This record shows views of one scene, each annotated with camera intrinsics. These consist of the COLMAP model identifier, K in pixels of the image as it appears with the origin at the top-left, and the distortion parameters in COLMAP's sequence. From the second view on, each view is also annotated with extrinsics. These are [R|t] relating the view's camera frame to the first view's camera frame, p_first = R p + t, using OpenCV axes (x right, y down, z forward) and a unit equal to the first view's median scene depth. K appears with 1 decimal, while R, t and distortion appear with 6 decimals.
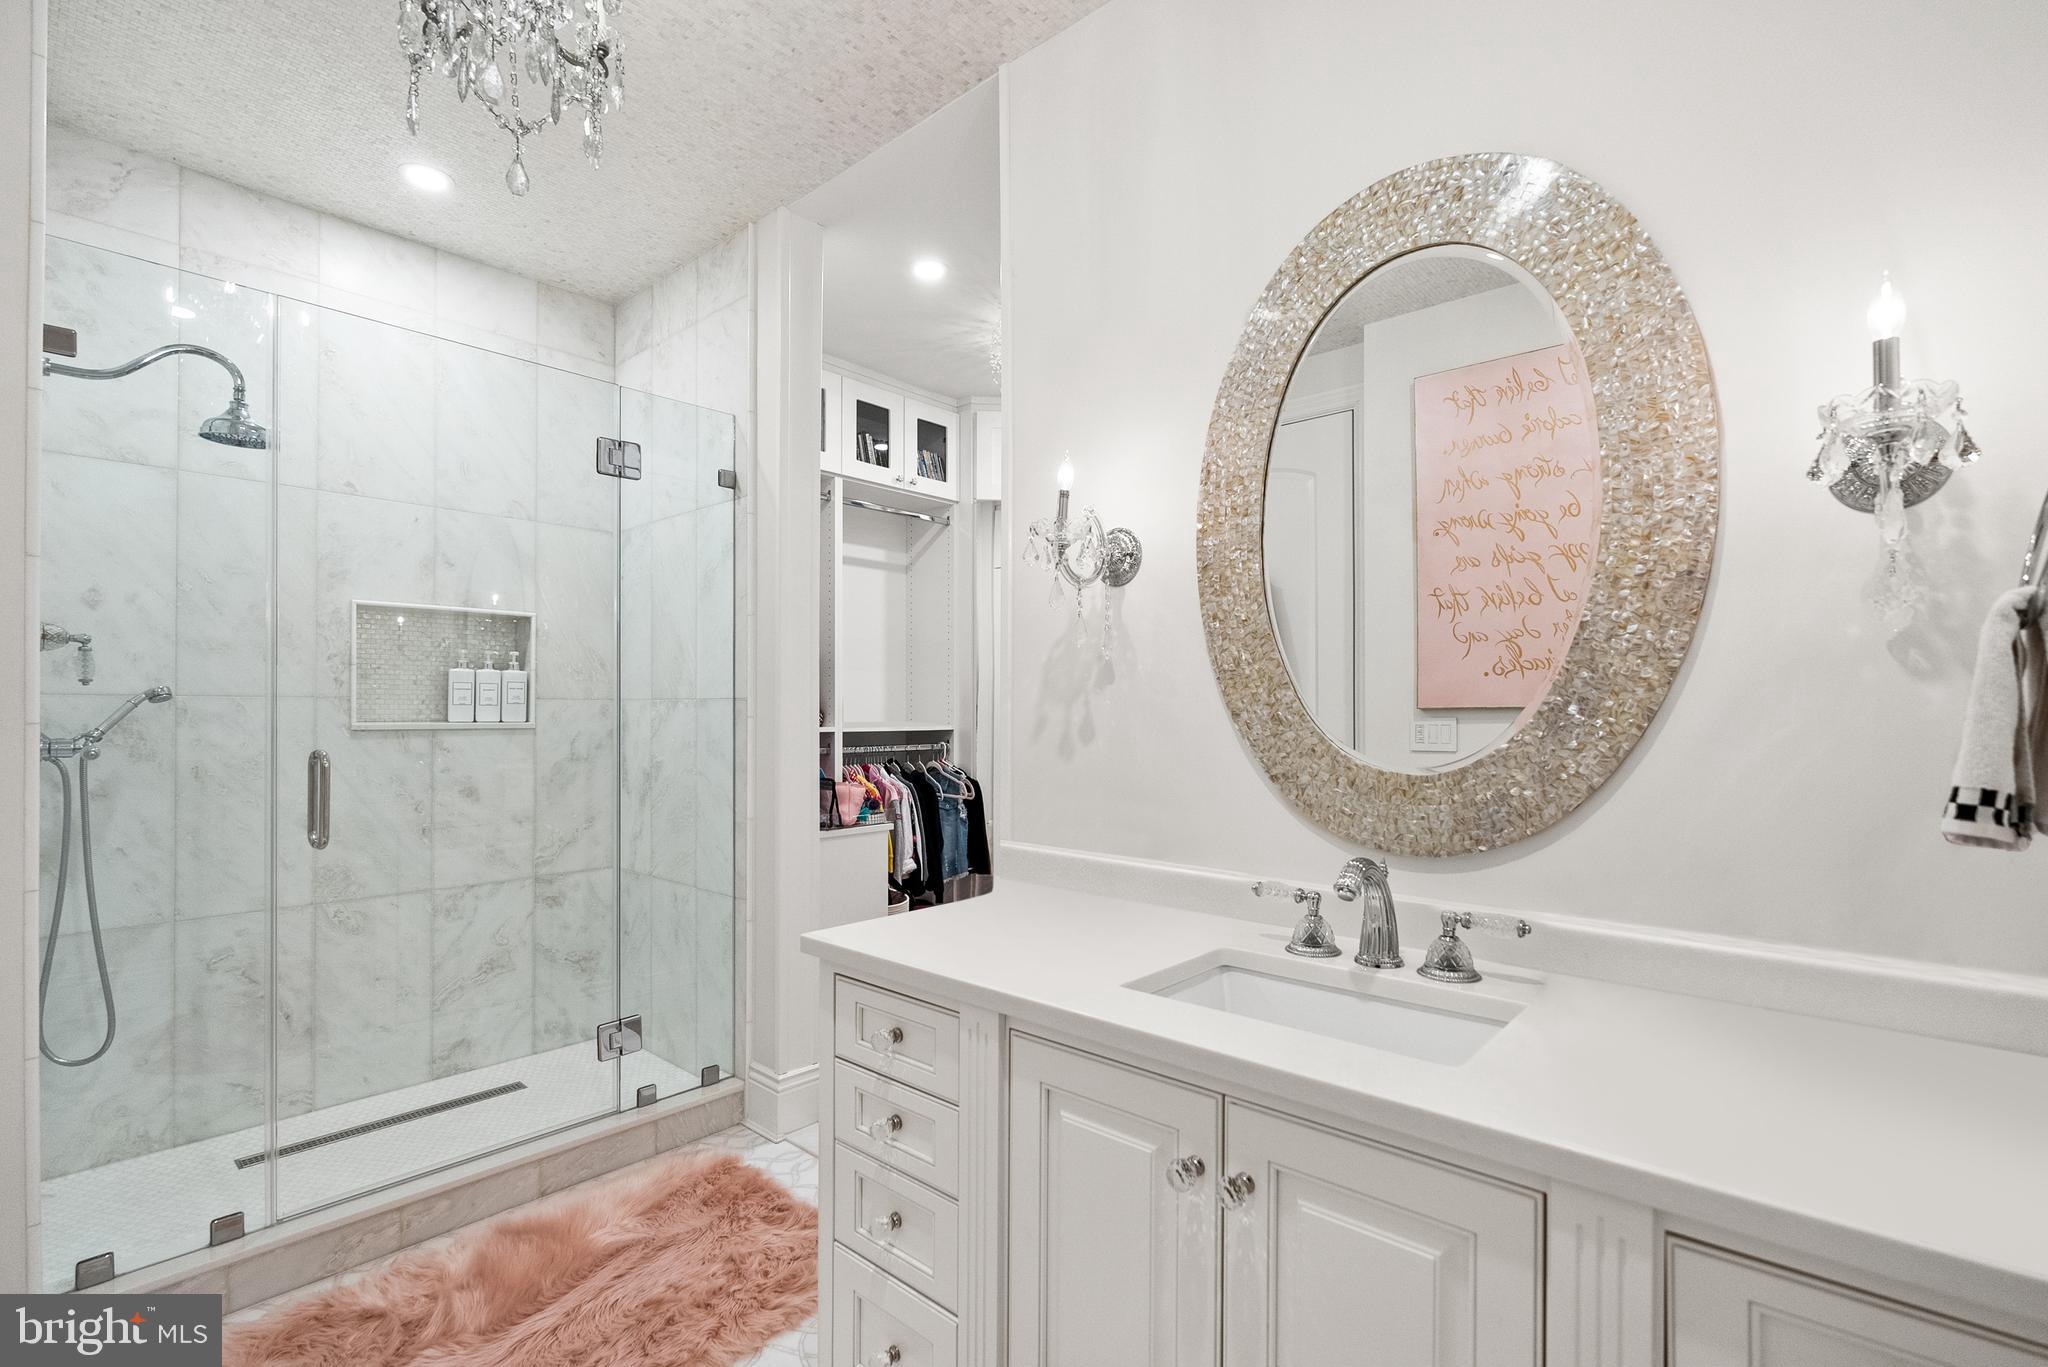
lens RADIAL K [[936.5, 0, 1015.8], [0, 936.5, 694.6], [0, 0, 1]] dist [-0.002046, 0.000317]
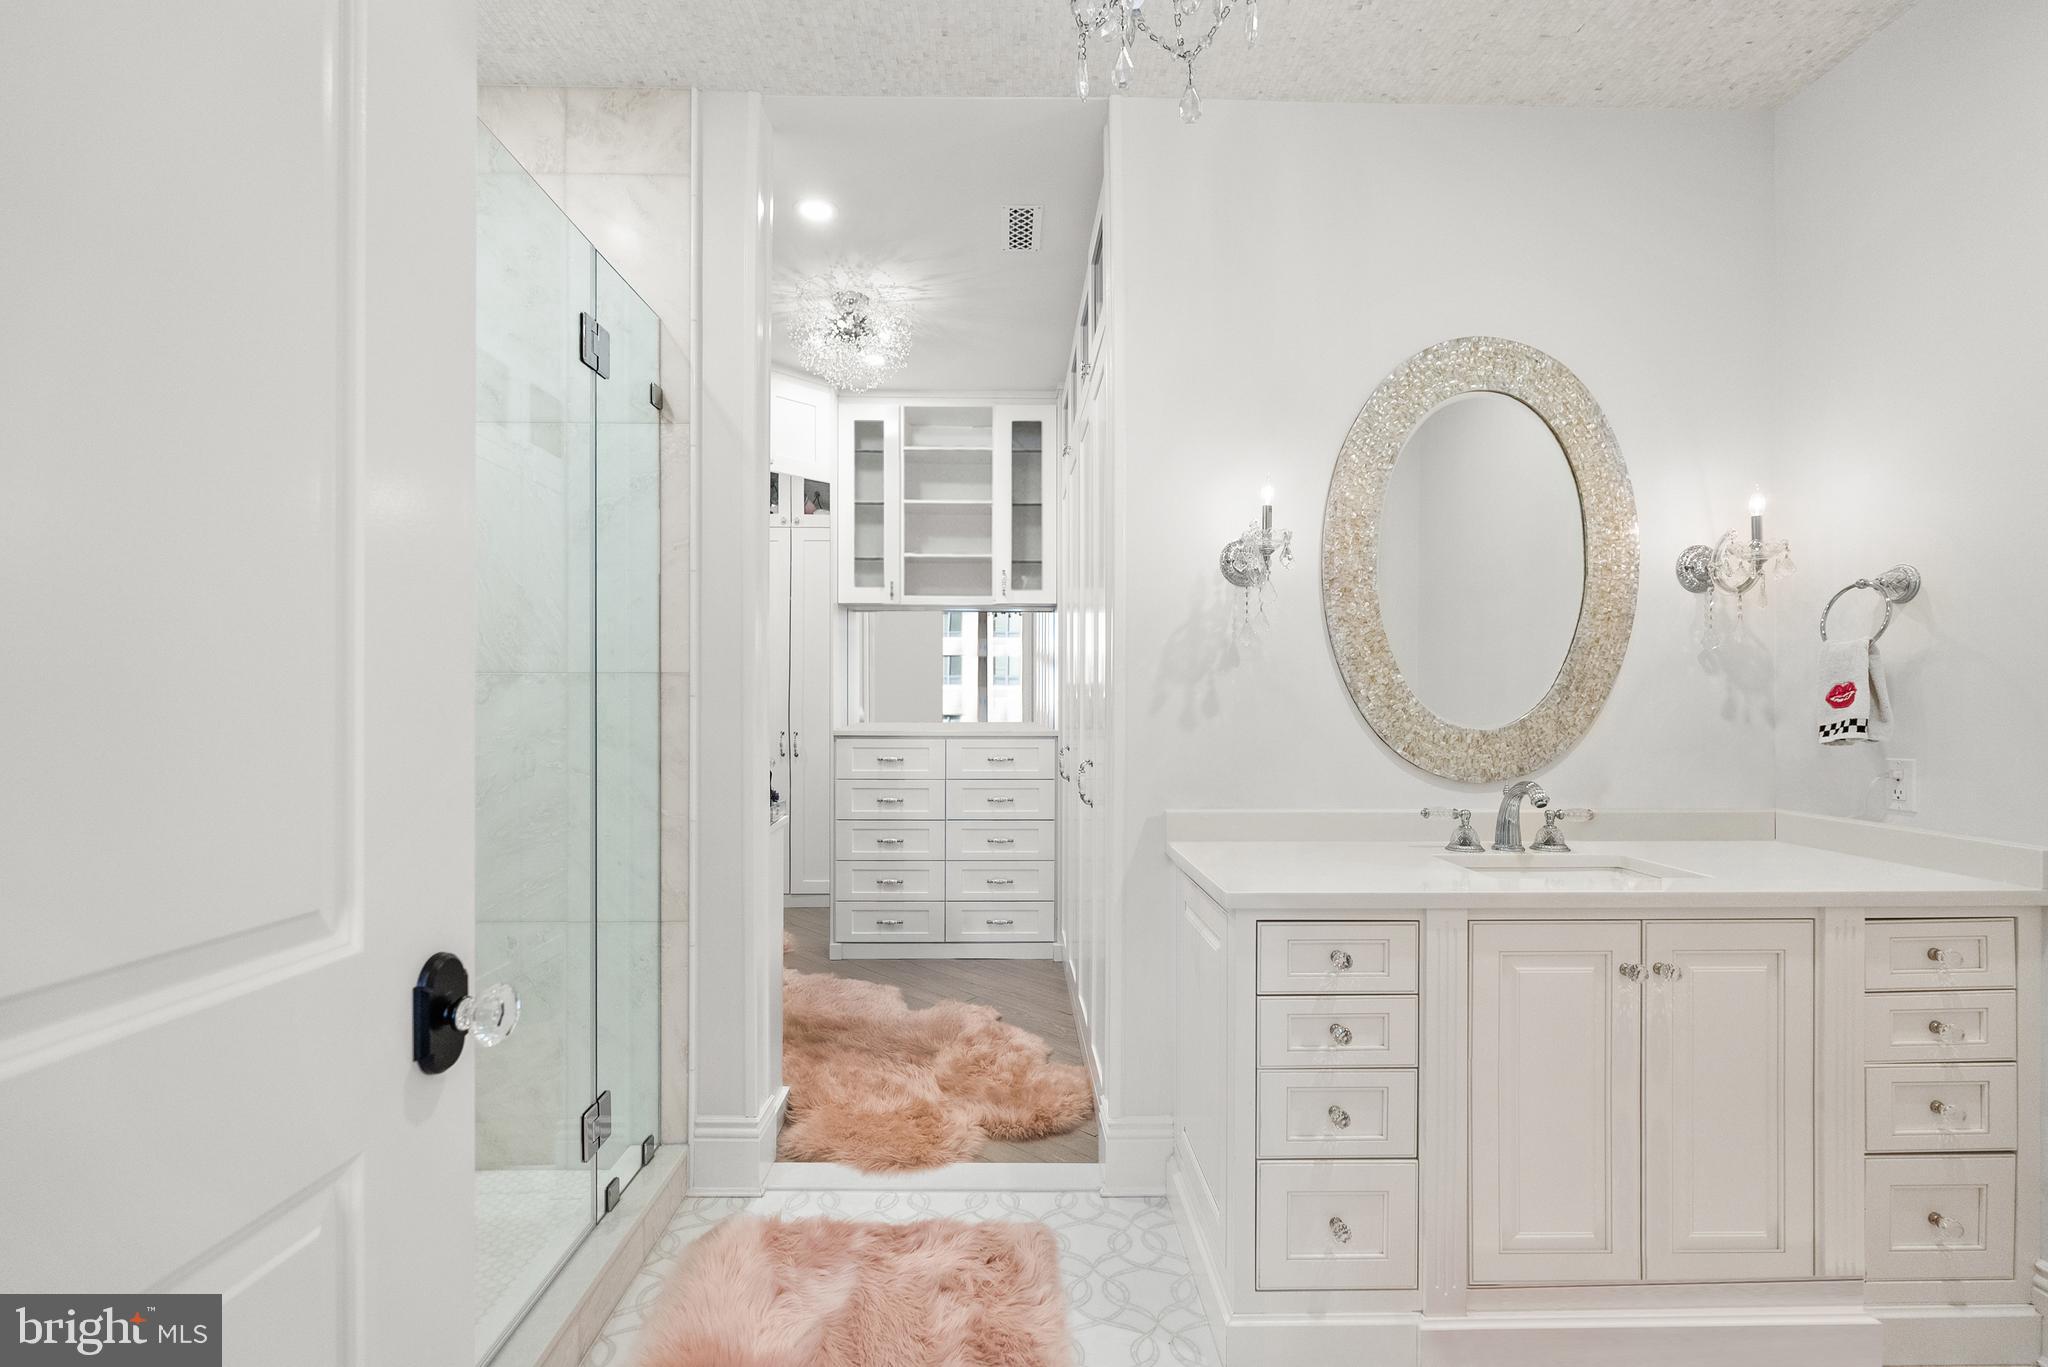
lens RADIAL K [[936.5, 0, 1016.3], [0, 936.5, 693.6], [0, 0, 1]] dist [-0.002046, 0.000317]
pose [[0.727700, 0.005500, 0.685874, -1.247718], [-0.011154, 0.999931, 0.003816, 0.029505], [-0.685805, -0.010427, 0.727710, 0.417411]]
